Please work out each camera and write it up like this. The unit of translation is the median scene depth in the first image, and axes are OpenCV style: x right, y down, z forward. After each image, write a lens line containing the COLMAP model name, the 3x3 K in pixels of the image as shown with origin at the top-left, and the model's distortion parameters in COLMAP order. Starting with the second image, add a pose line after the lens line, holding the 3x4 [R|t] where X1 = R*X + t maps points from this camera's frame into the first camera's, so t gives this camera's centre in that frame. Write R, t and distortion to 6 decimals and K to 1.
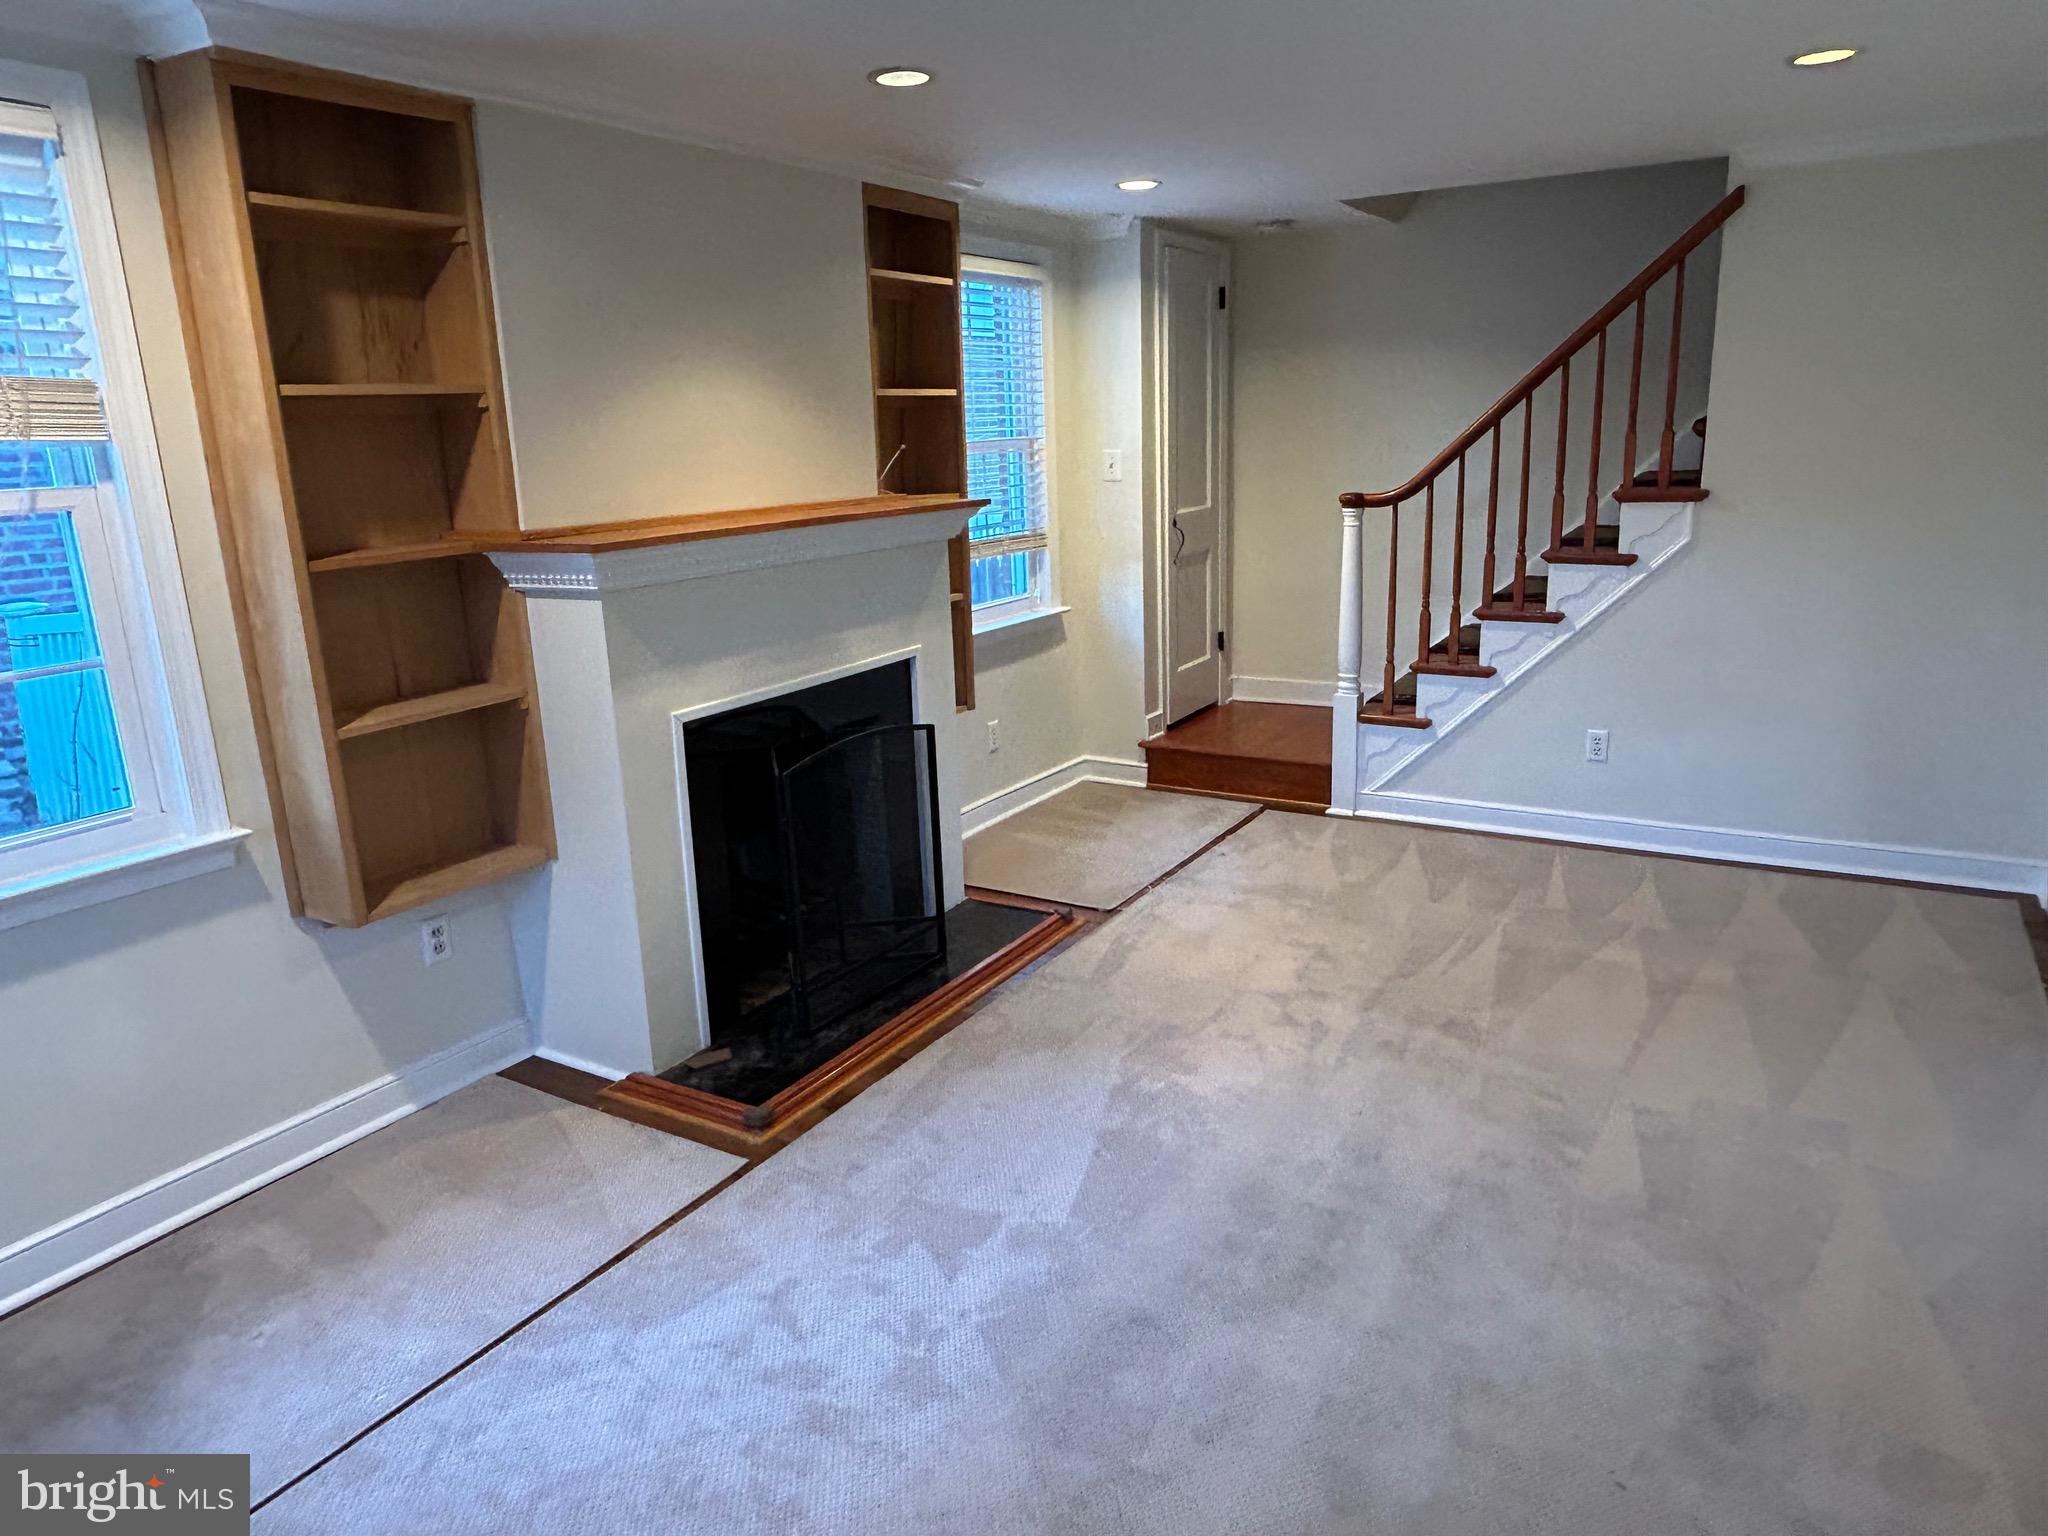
lens RADIAL K [[1324.0, 0, 1022.7], [0, 1324.0, 766.7], [0, 0, 1]] dist [0.004976, -0.002963]
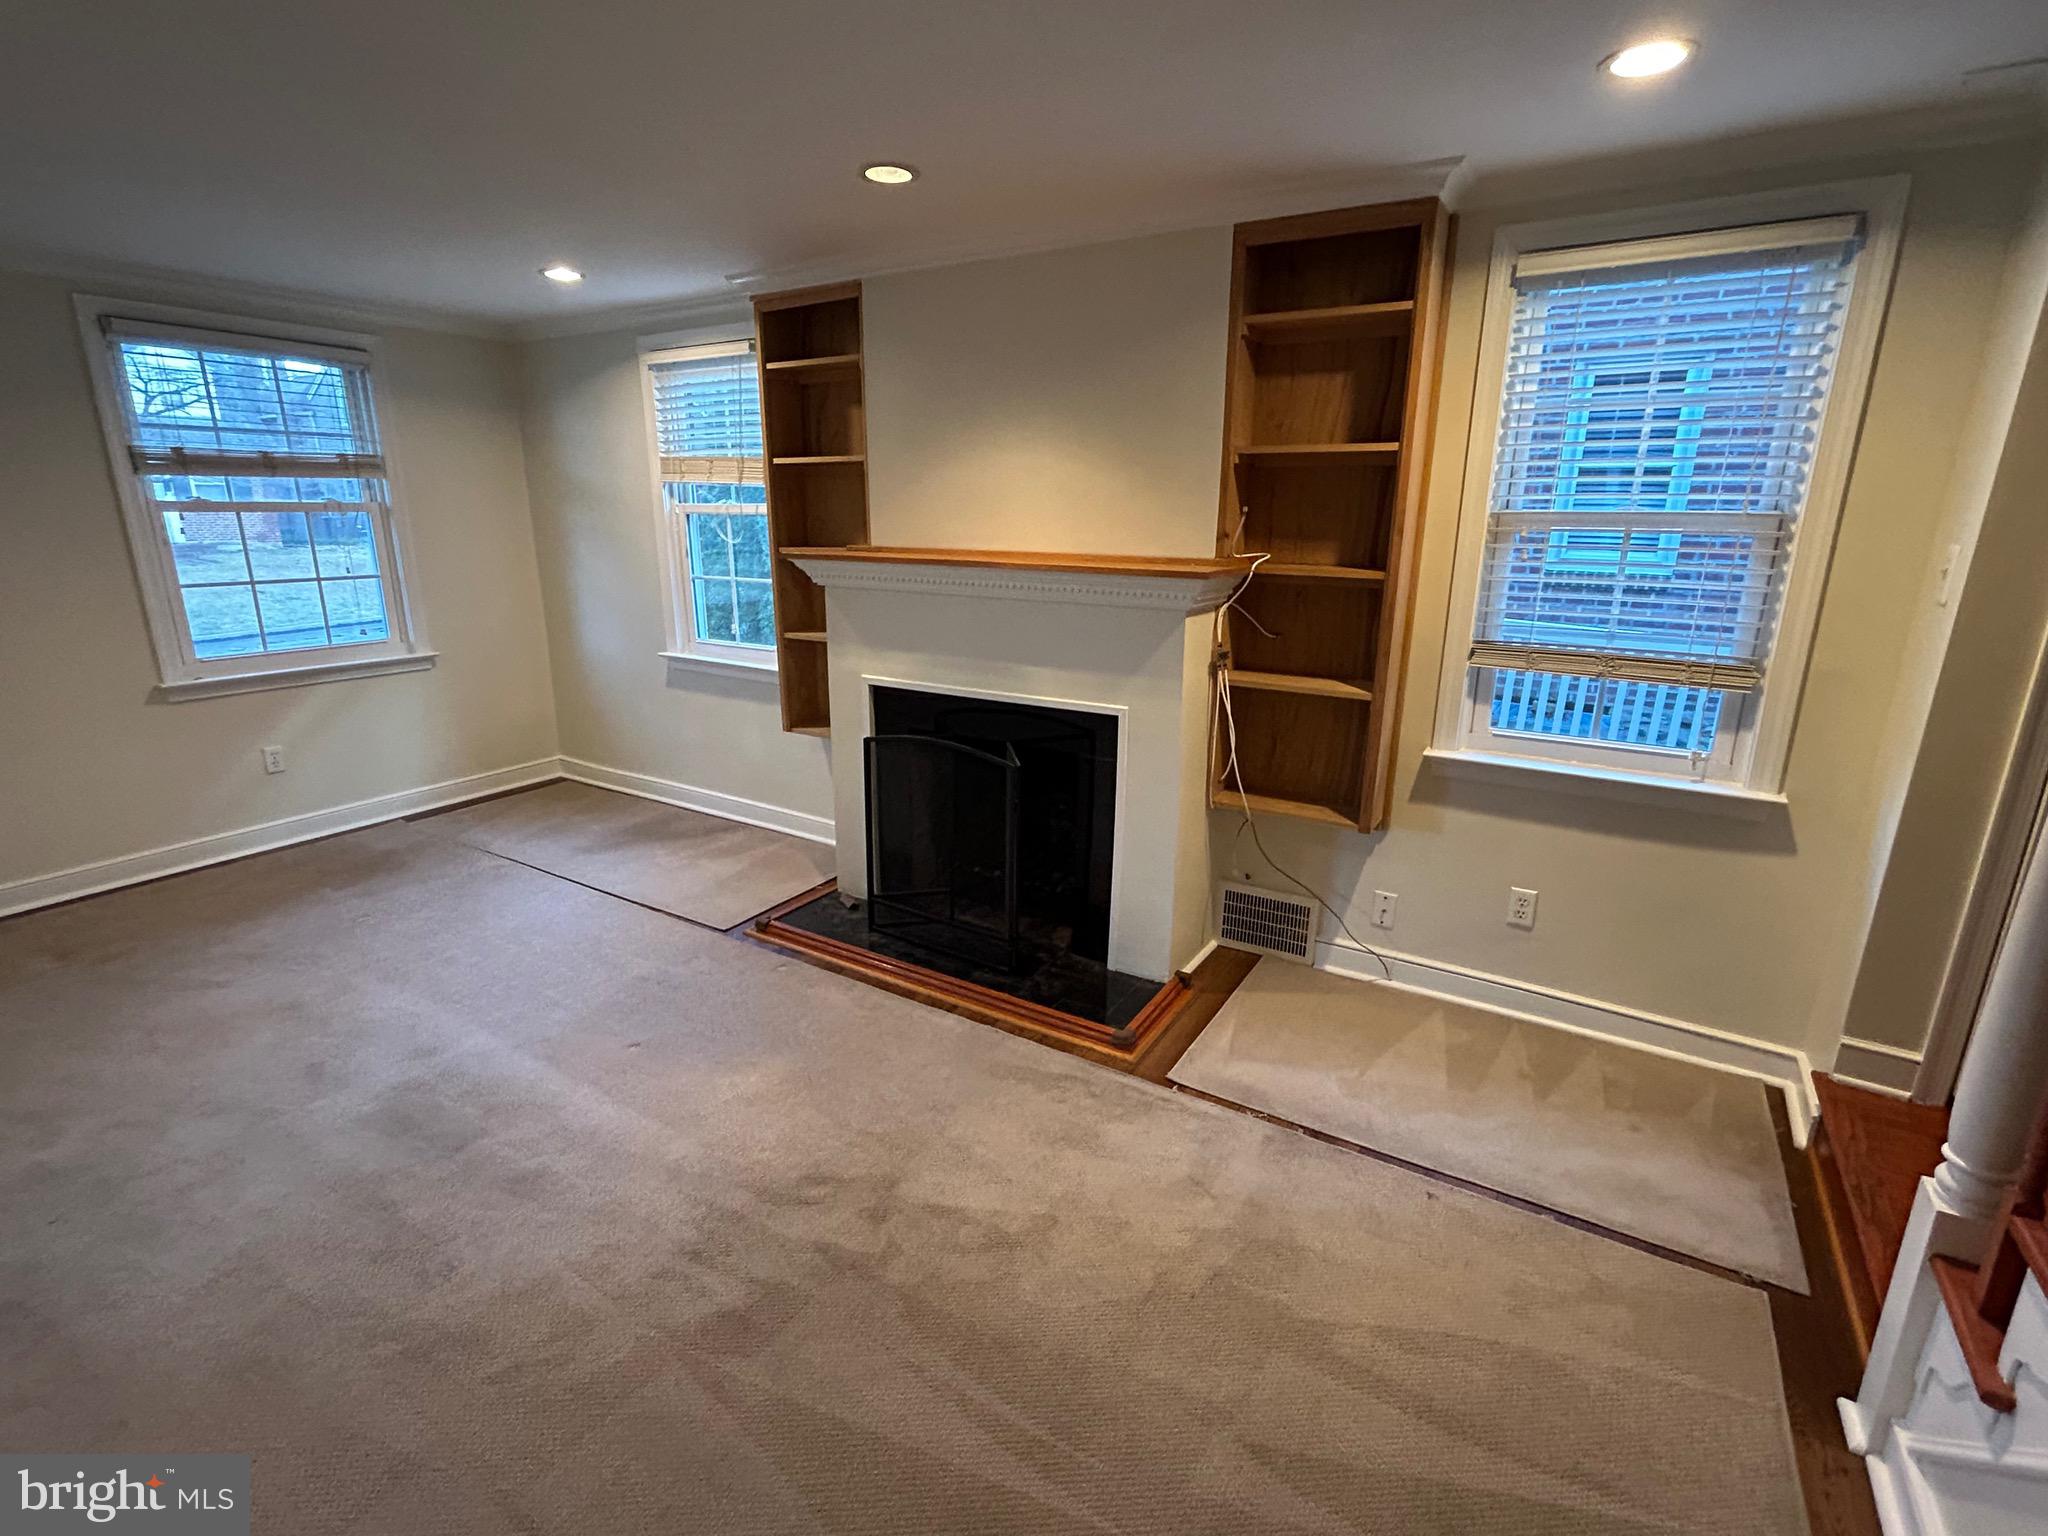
lens RADIAL K [[957.4, 0, 1021.9], [0, 957.4, 759.8], [0, 0, 1]] dist [-0.004177, 0.000045]
pose [[-0.011265, 0.298031, -0.954490, 0.676268], [-0.252786, 0.922696, 0.291087, -0.265445], [0.967457, 0.244560, 0.064944, 0.957297]]
